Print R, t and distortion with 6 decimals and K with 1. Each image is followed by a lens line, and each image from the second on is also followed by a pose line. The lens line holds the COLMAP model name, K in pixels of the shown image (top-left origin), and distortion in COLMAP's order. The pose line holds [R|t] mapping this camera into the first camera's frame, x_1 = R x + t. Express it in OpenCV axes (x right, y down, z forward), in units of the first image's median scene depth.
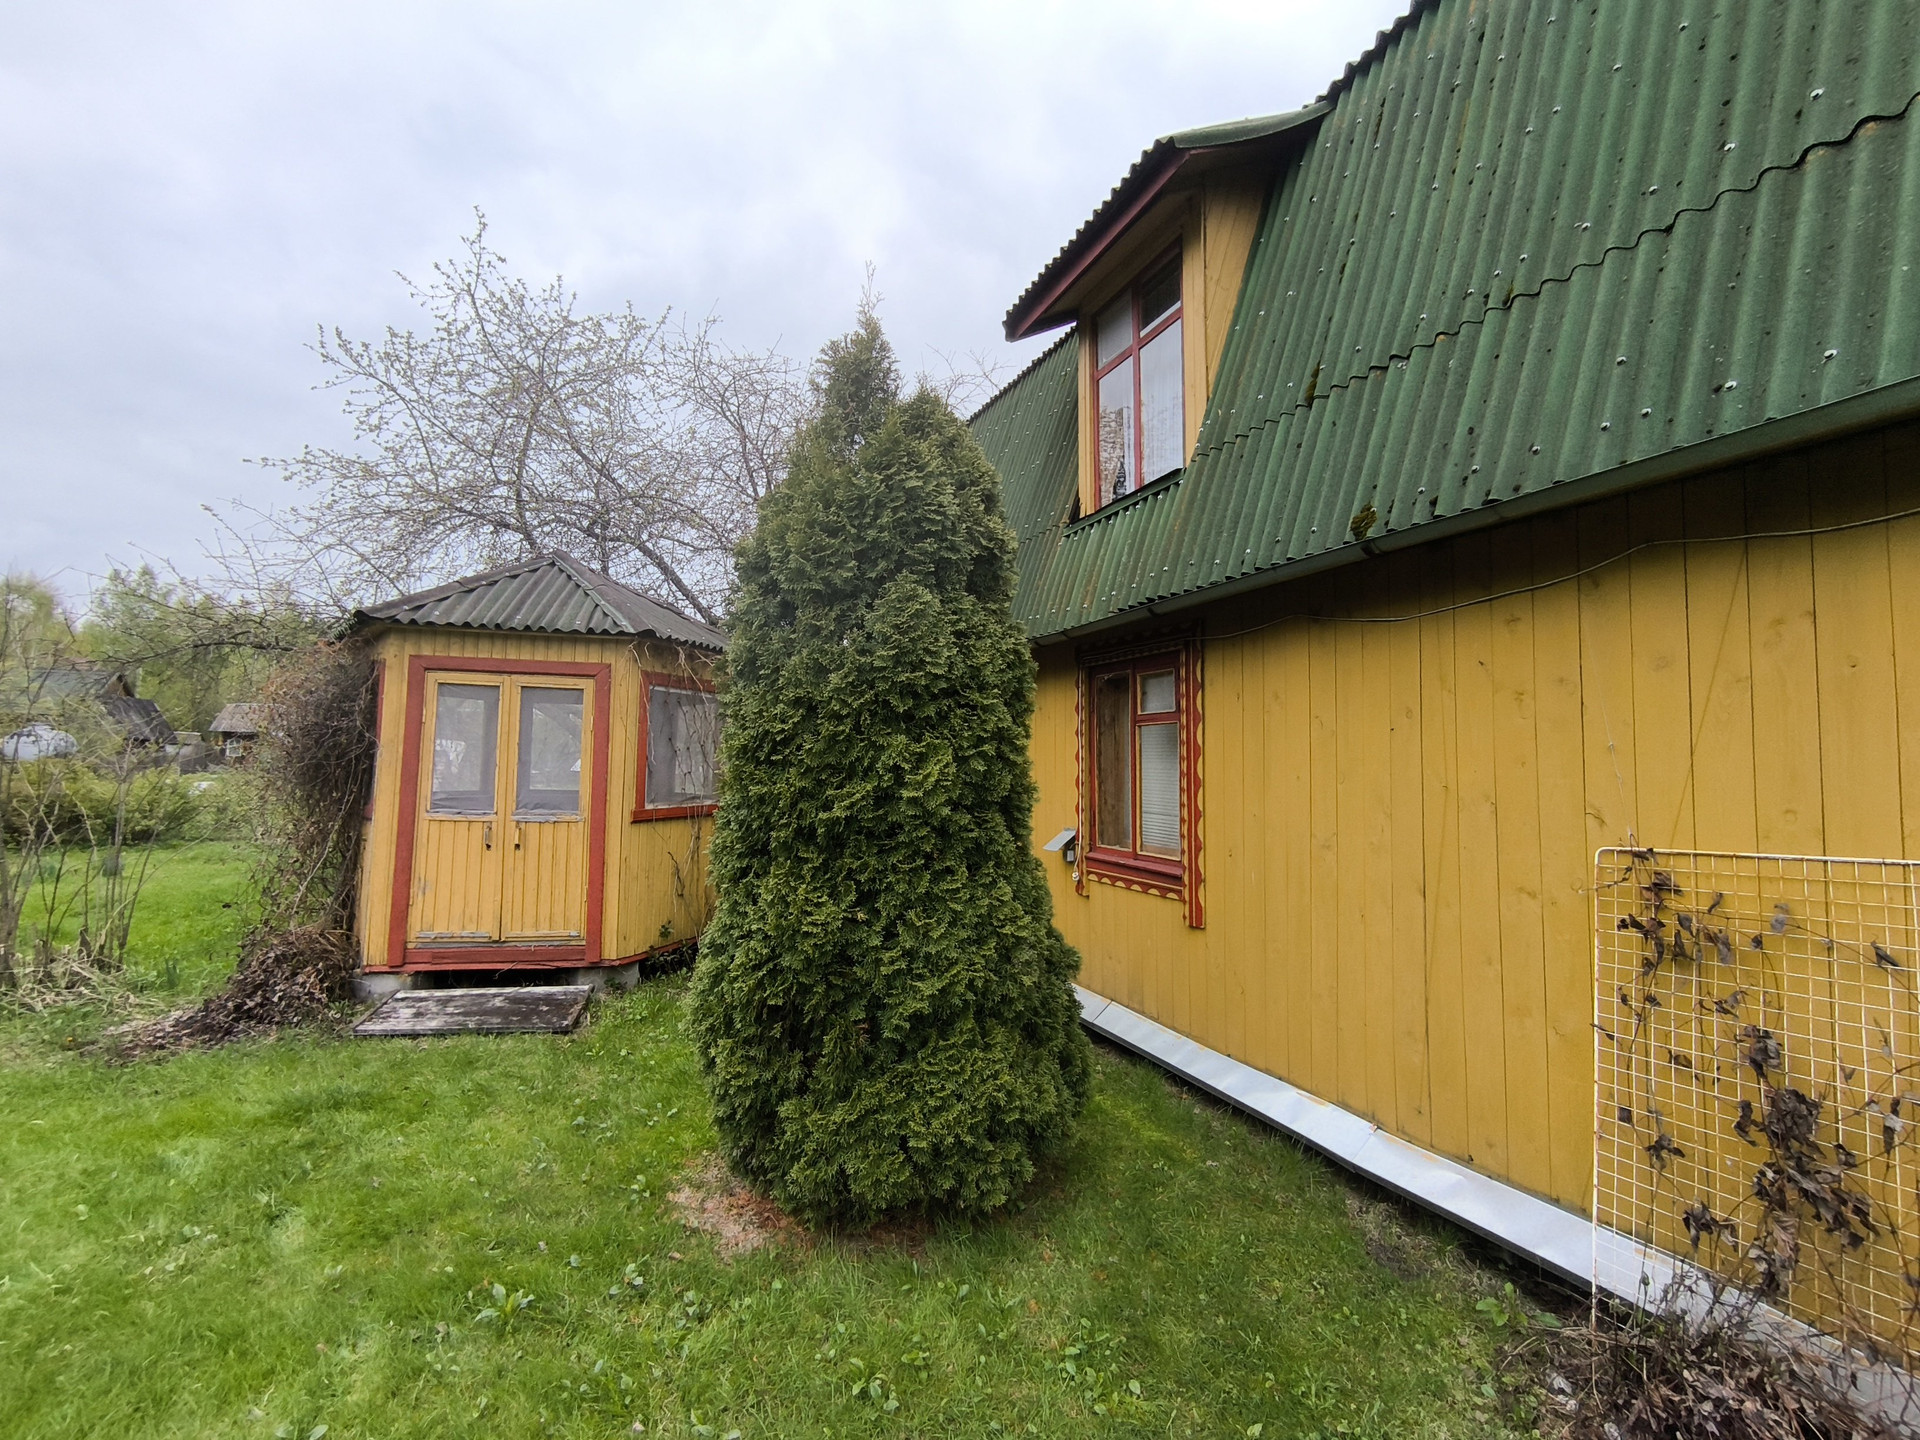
lens RADIAL K [[863.9, 0, 960.0], [0, 863.9, 720.0], [0, 0, 1]] dist [-0.046510, 0.024485]
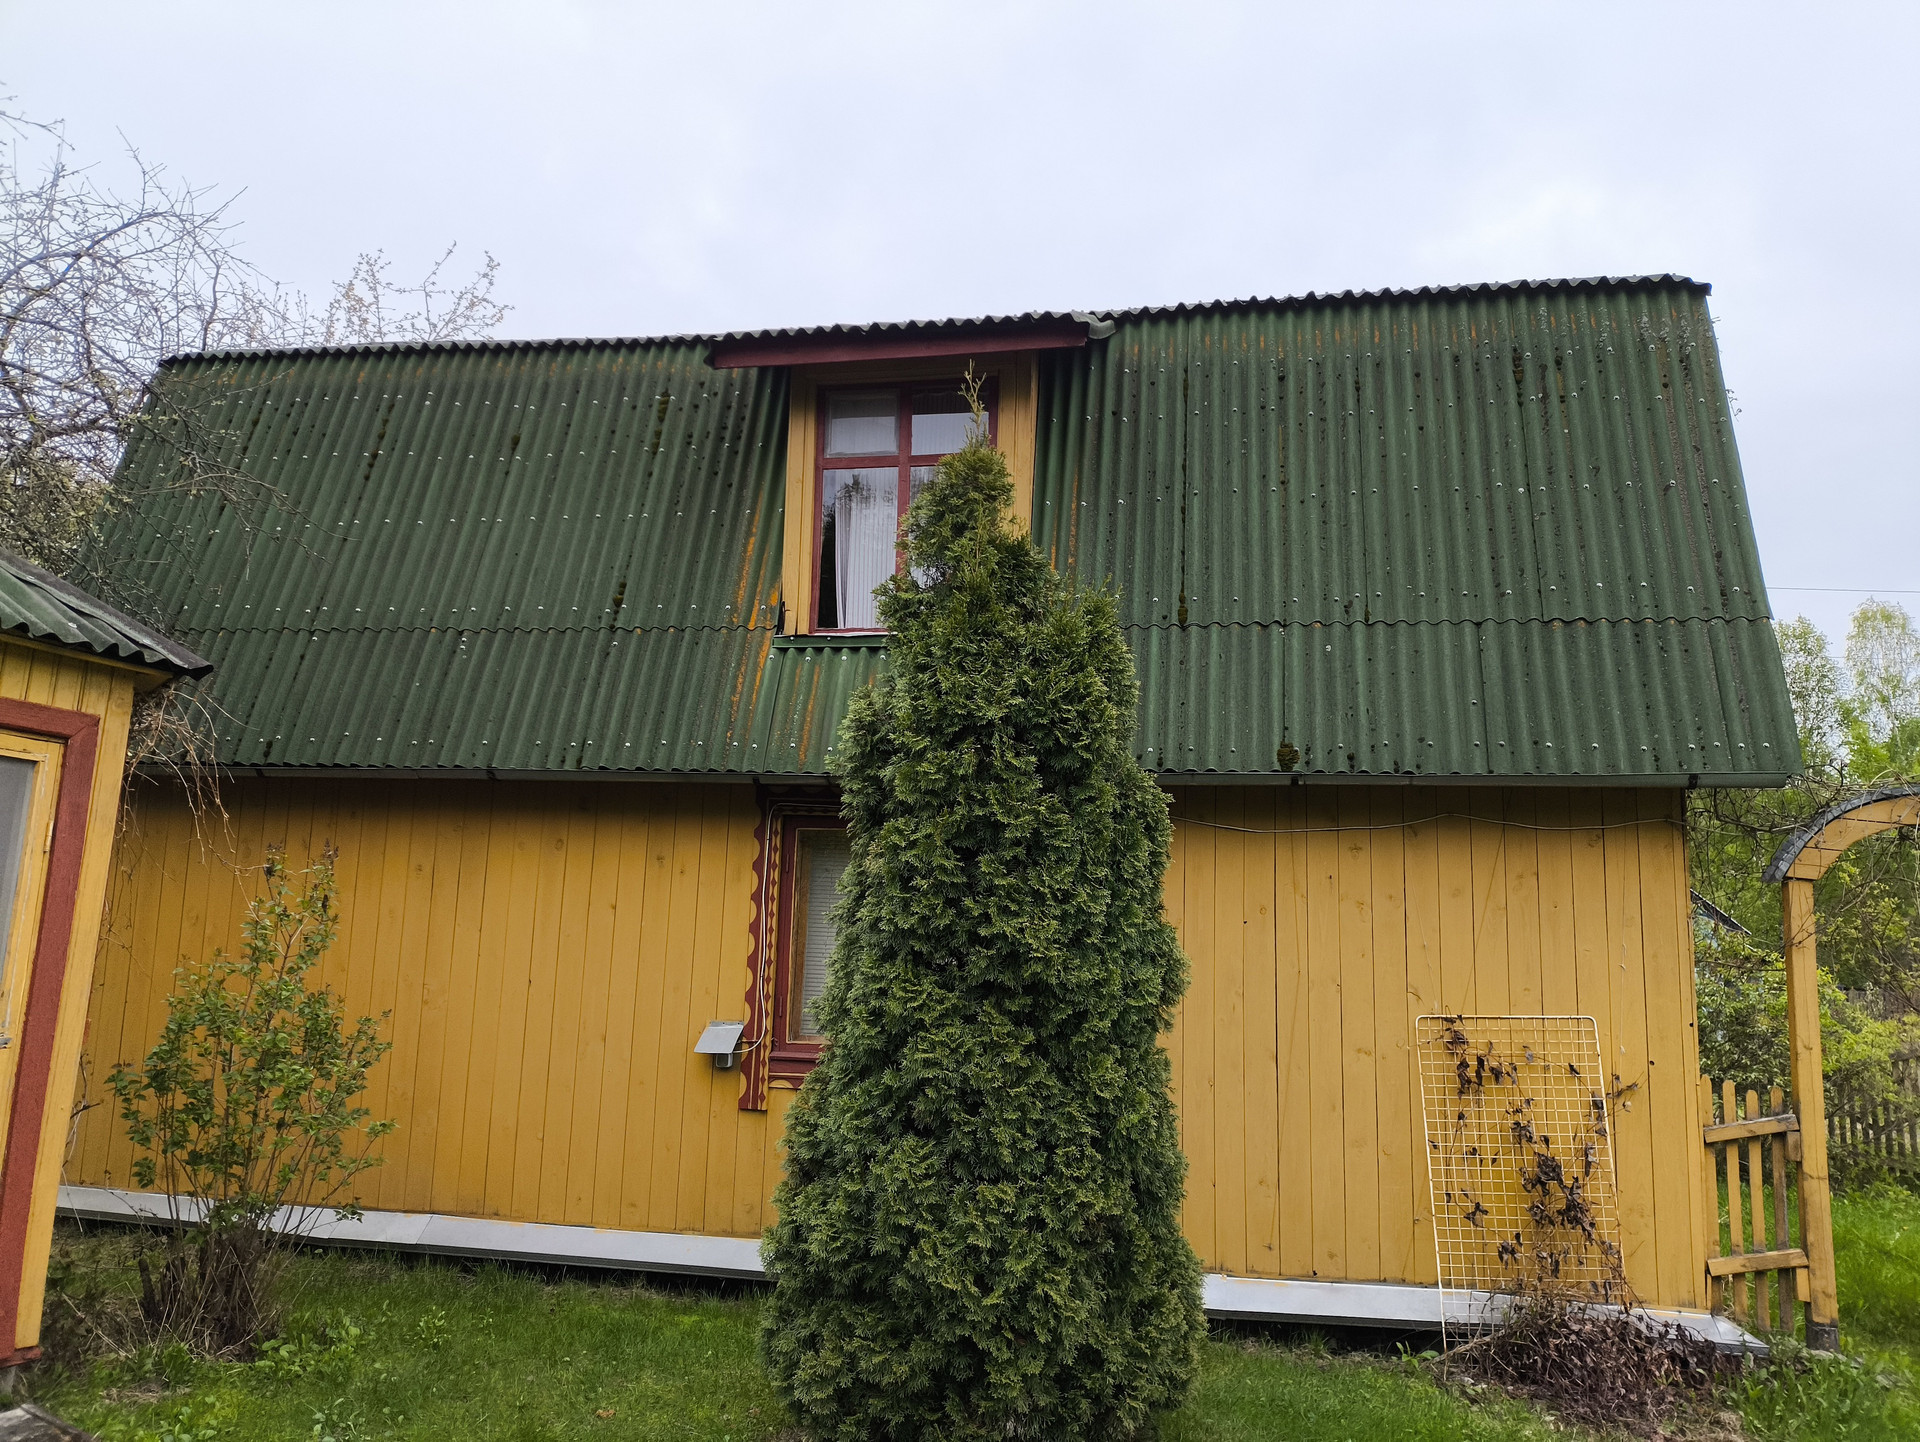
lens RADIAL K [[1356.6, 0, 952.9], [0, 1356.6, 682.0], [0, 0, 1]] dist [-0.013019, -0.010107]
pose [[0.556264, 0.166199, 0.814216, -0.800994], [-0.071066, 0.985721, -0.152656, -0.001161], [-0.827961, 0.027054, 0.560133, 0.164868]]
